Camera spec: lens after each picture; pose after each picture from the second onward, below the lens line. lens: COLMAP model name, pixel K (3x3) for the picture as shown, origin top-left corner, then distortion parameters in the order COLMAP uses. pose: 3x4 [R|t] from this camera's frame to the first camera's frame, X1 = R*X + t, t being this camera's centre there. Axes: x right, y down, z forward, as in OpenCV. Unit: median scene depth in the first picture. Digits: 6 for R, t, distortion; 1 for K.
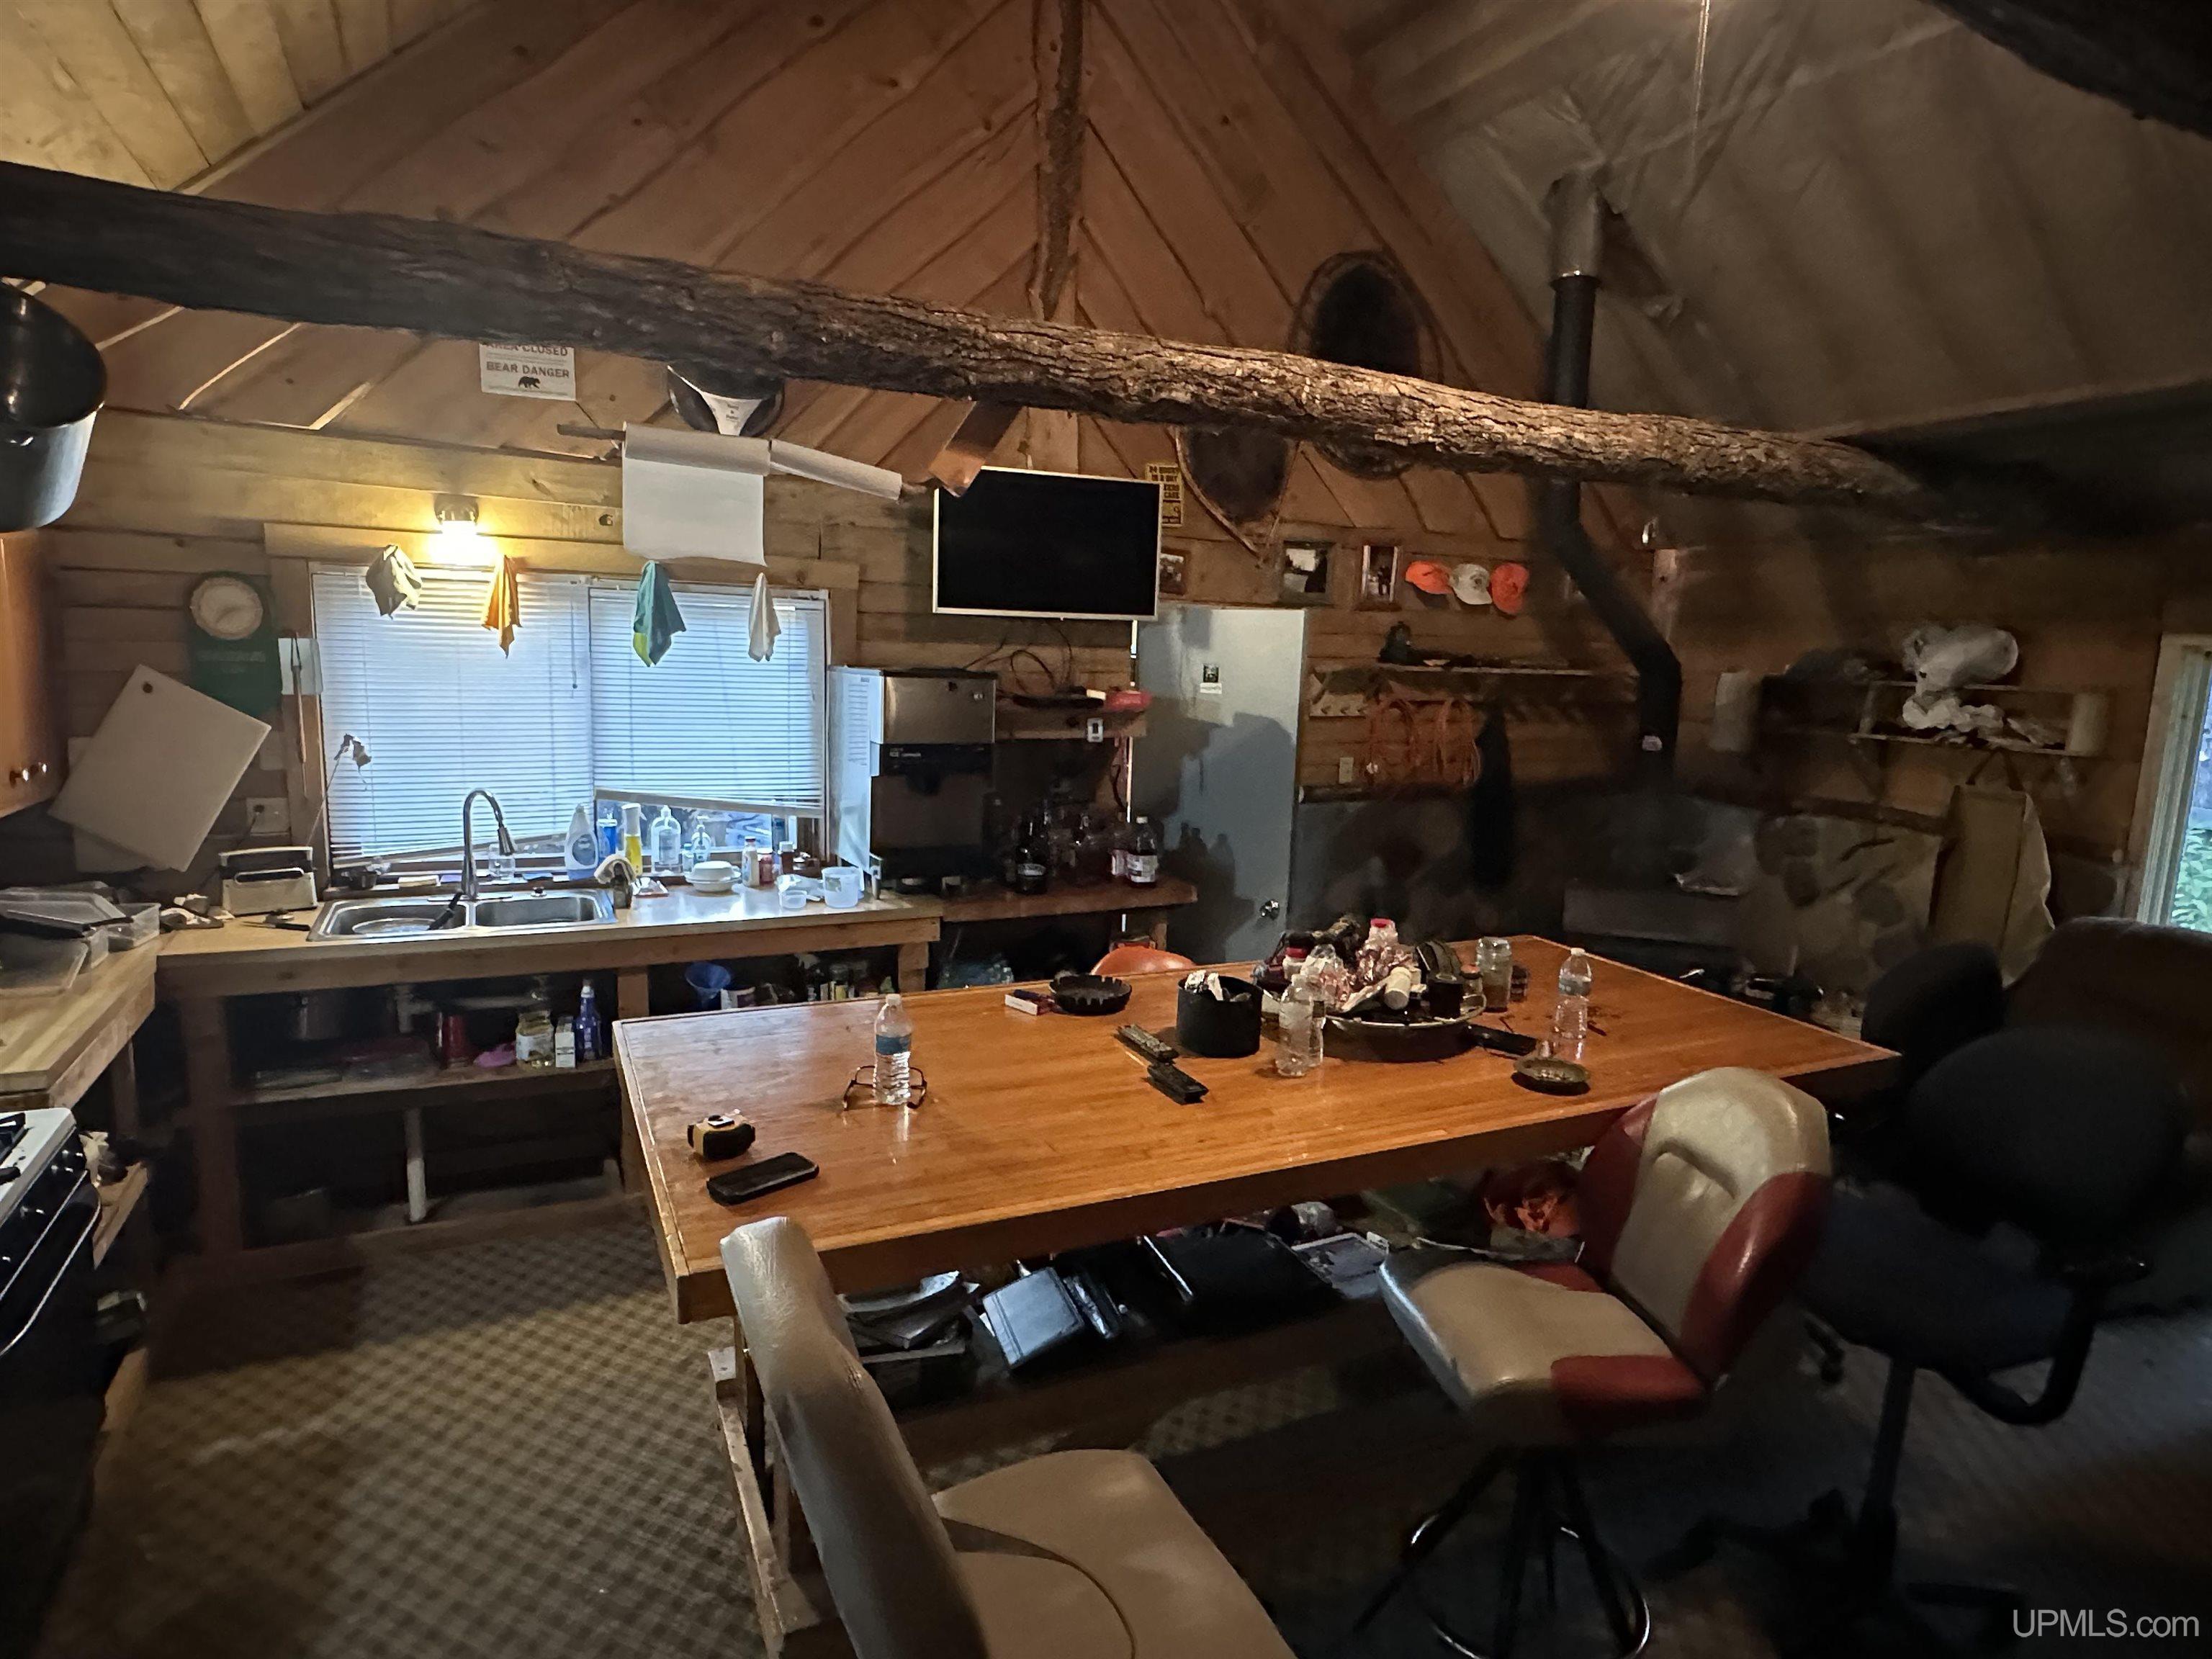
lens RADIAL K [[1237.8, 0, 1090.8], [0, 1237.8, 835.9], [0, 0, 1]] dist [-0.004087, 0.000613]
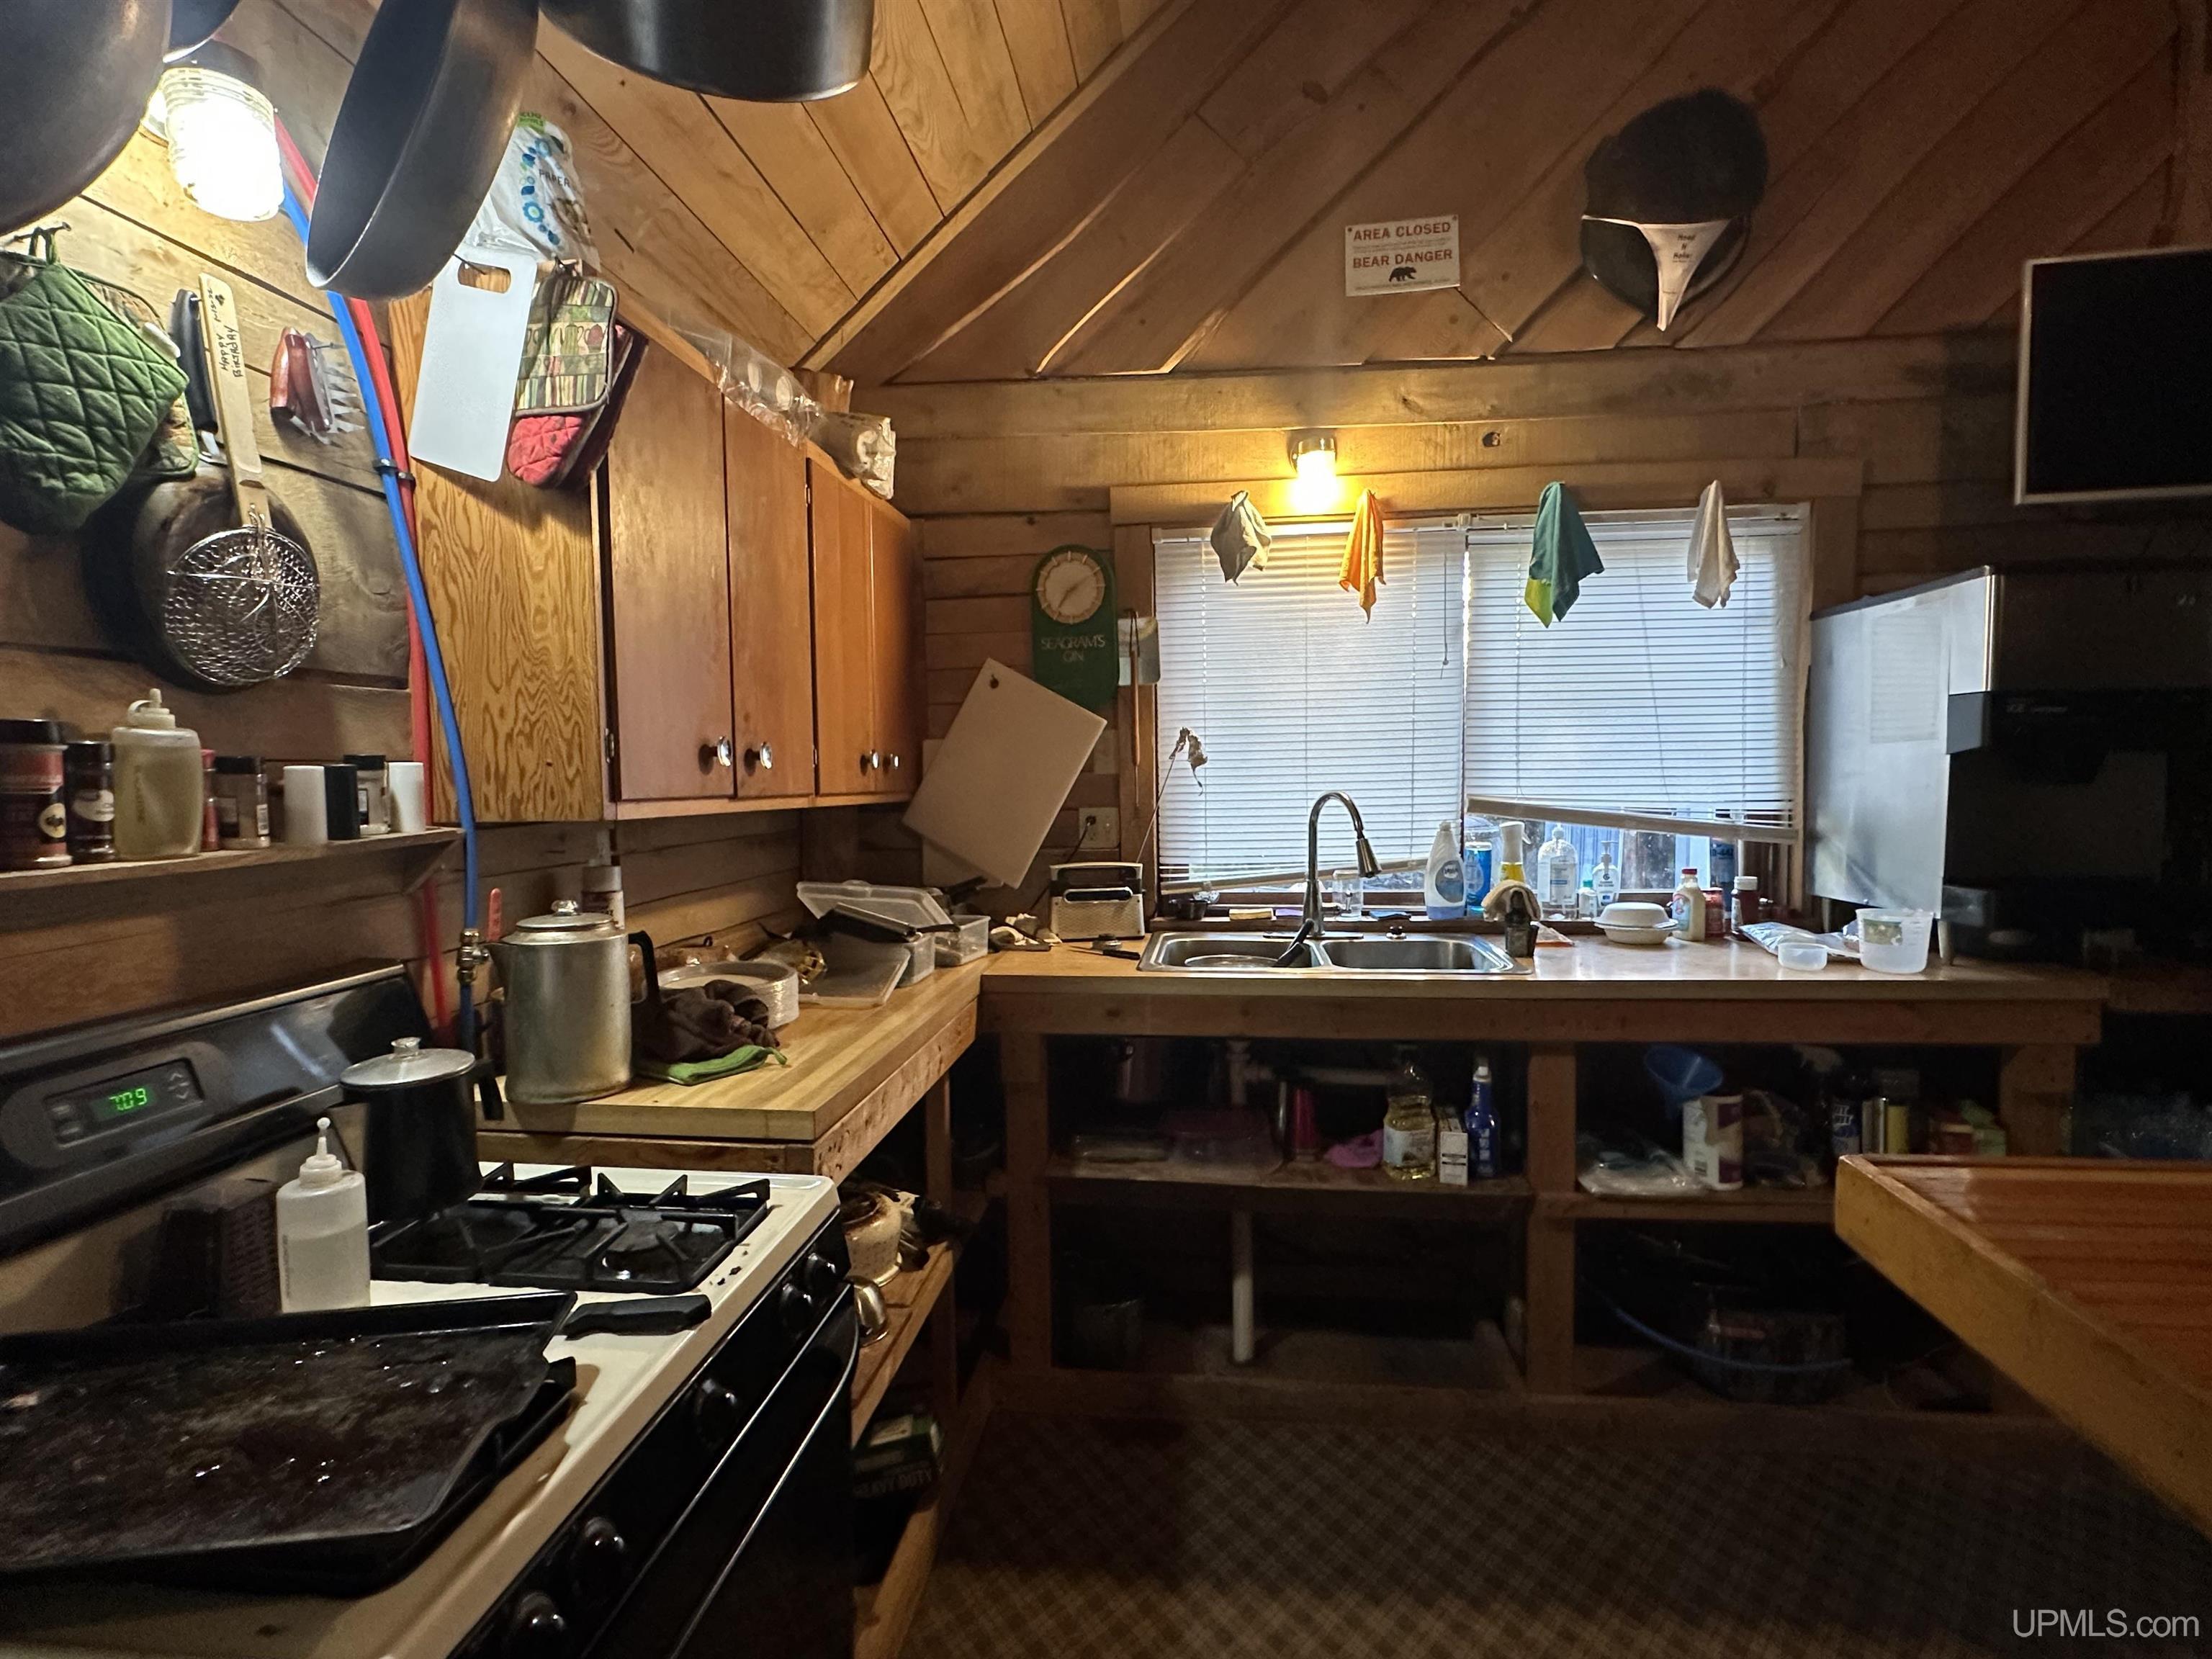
lens RADIAL K [[1081.4, 0, 1111.7], [0, 1081.4, 829.1], [0, 0, 1]] dist [-0.015165, 0.001773]
pose [[0.845696, -0.017994, -0.533361, -0.267373], [-0.040849, 0.994317, -0.098315, 0.059876], [0.532099, 0.104932, 0.840155, 0.387413]]
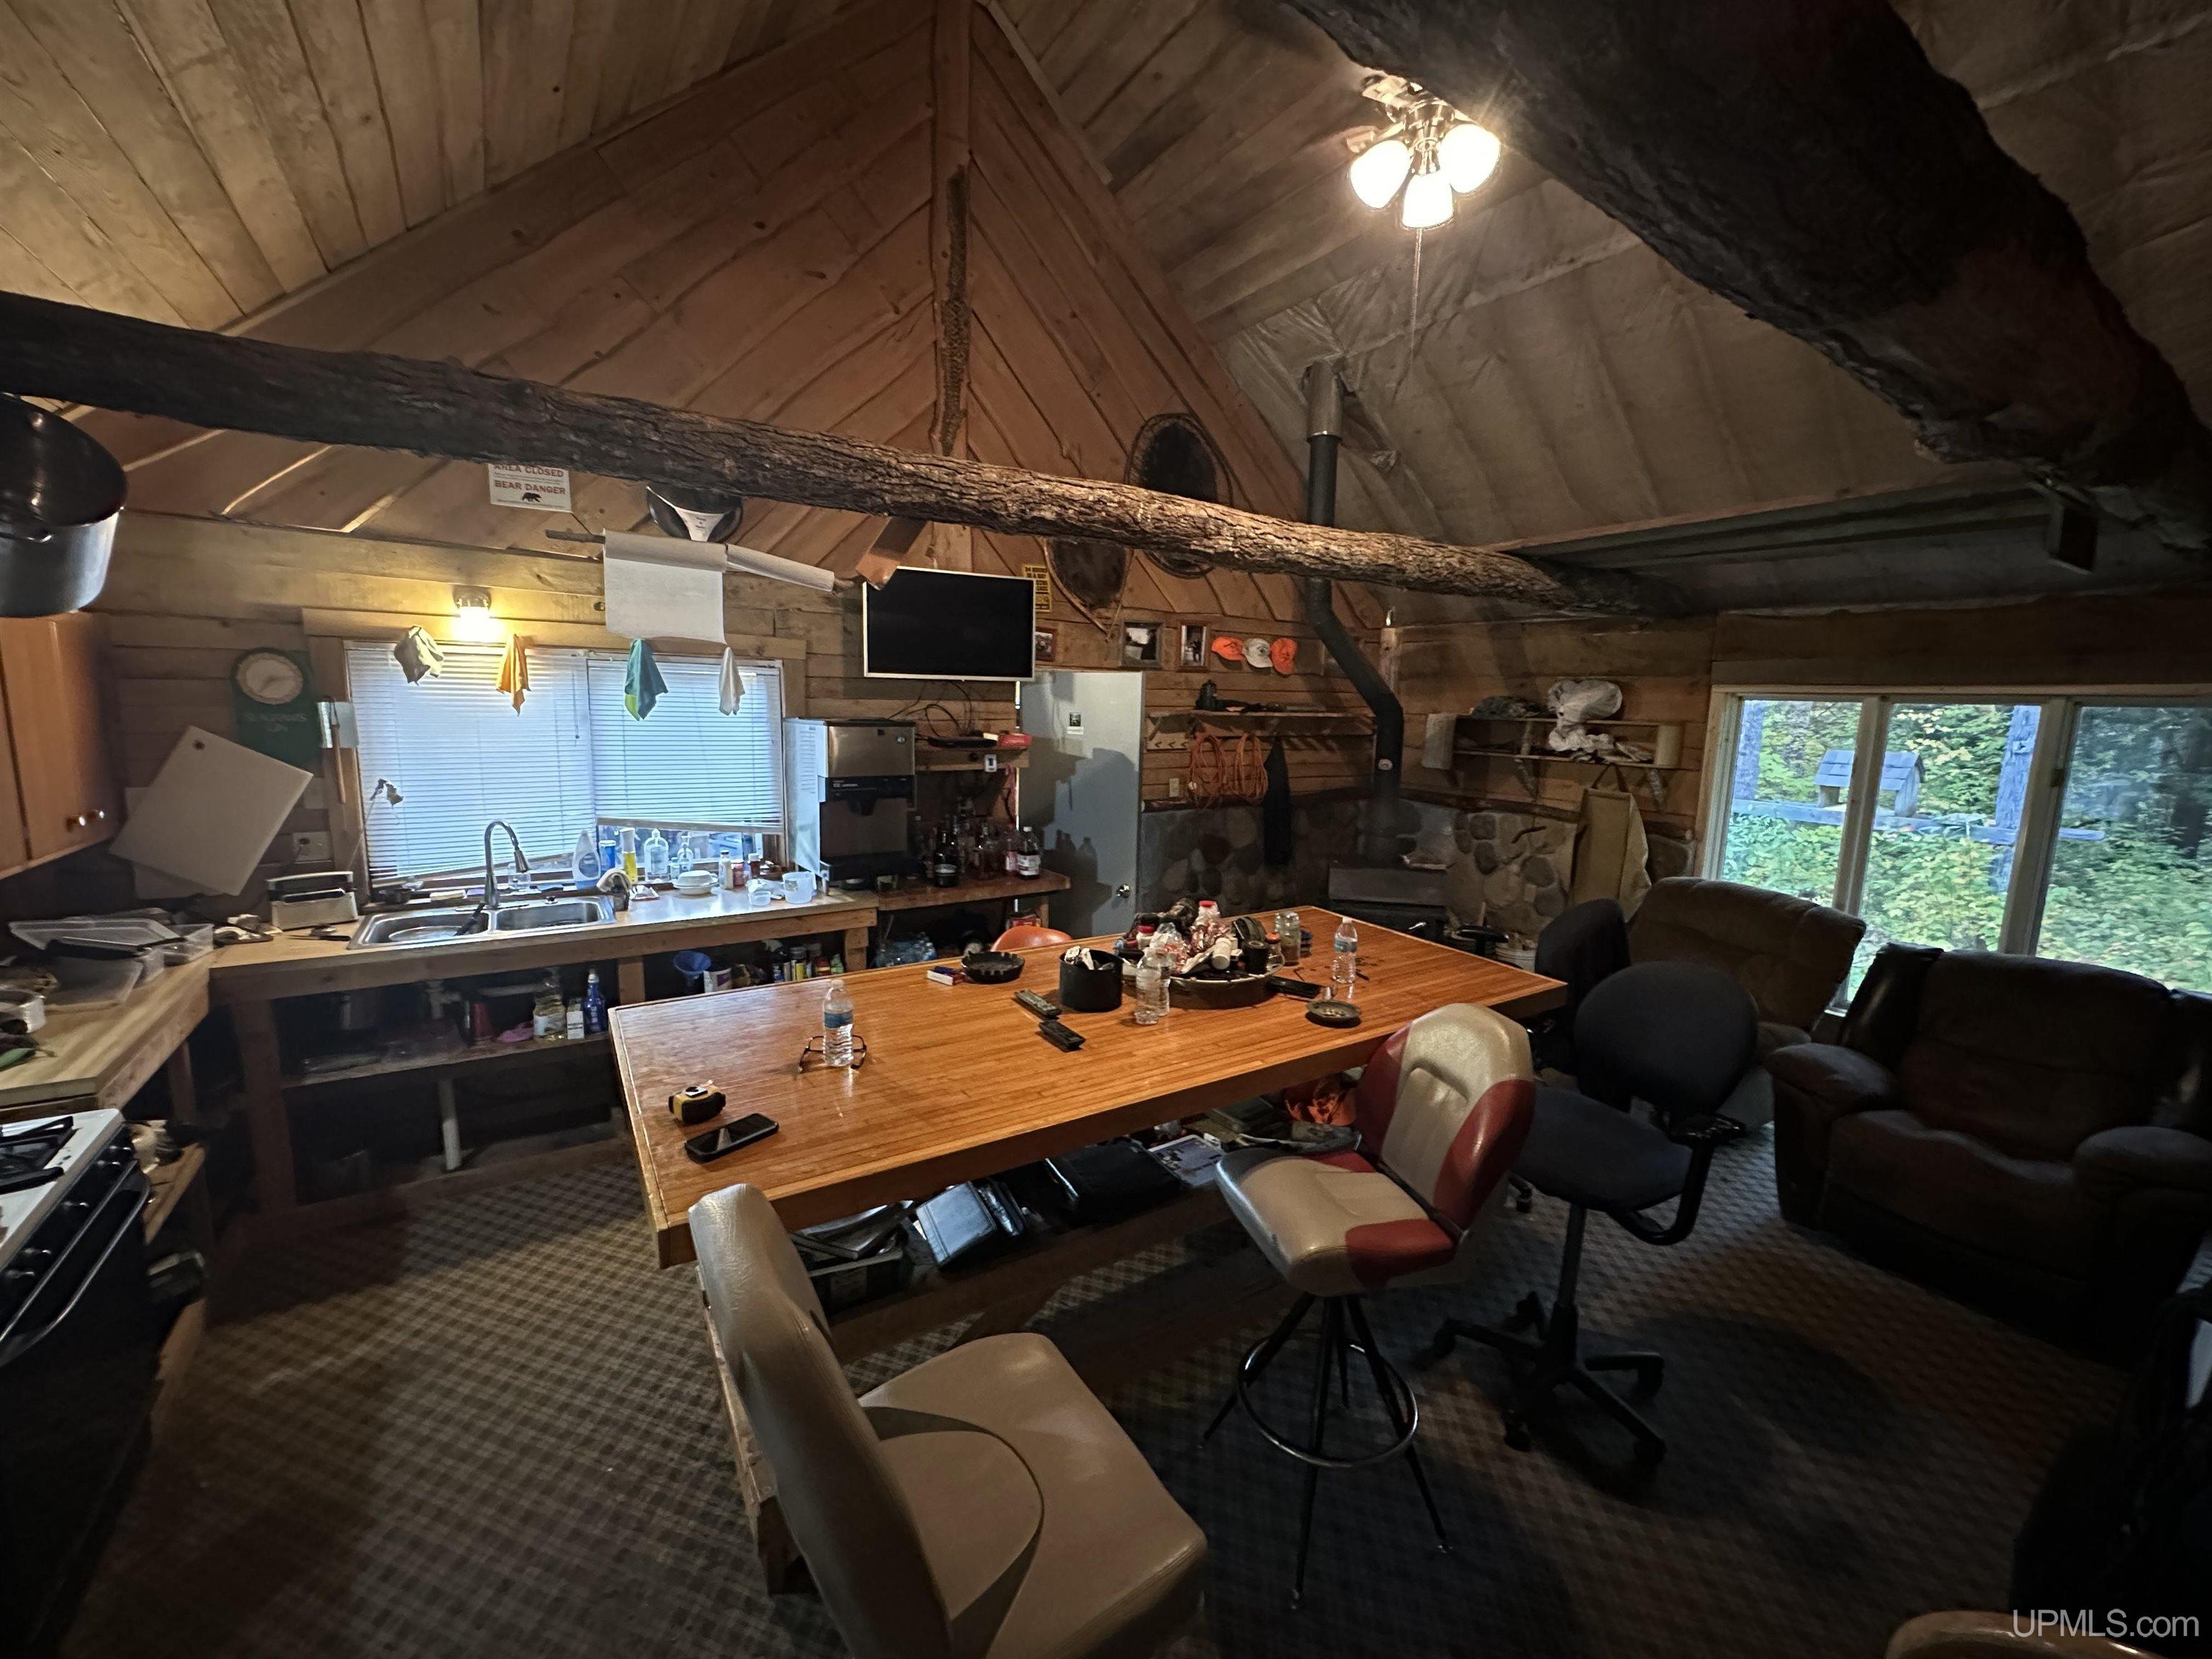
lens RADIAL K [[890.0, 0, 1099.4], [0, 890.0, 827.4], [0, 0, 1]] dist [-0.002554, 0.000120]
pose [[0.992029, -0.028458, 0.122753, 0.000096], [0.029200, 0.999565, -0.004251, -0.009580], [-0.122579, 0.007801, 0.992428, 0.032198]]
